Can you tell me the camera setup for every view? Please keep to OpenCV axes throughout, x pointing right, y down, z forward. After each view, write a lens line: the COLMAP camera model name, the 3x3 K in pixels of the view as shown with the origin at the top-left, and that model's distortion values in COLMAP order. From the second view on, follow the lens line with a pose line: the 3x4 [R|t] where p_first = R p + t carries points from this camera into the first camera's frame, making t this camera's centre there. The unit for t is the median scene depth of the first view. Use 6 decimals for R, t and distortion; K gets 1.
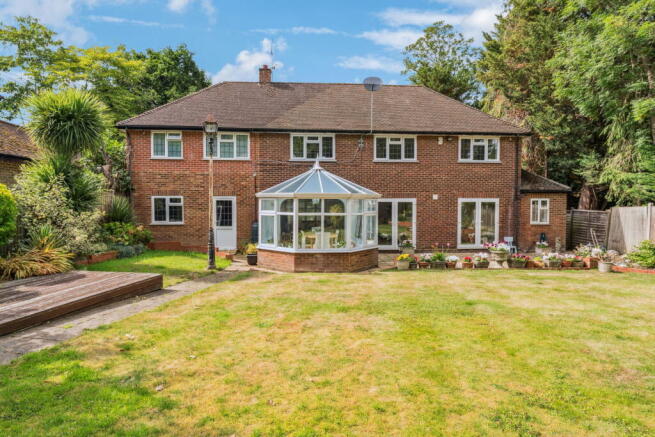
lens RADIAL K [[370.6, 0, 327.5], [0, 370.6, 218.5], [0, 0, 1]] dist [0.001265, 0.000515]
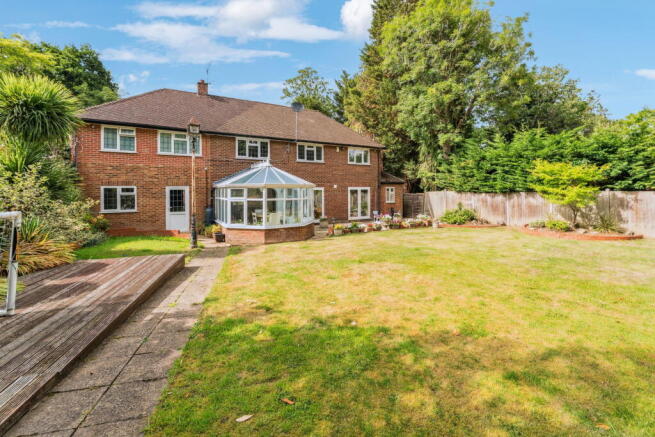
lens RADIAL K [[271.8, 0, 327.6], [0, 271.8, 192.4], [0, 0, 1]] dist [0.000772, -0.000109]
pose [[0.903607, -0.011927, 0.428197, -0.220412], [0.026888, 0.999220, -0.028908, -0.002759], [-0.427518, 0.037635, 0.903223, 0.020624]]
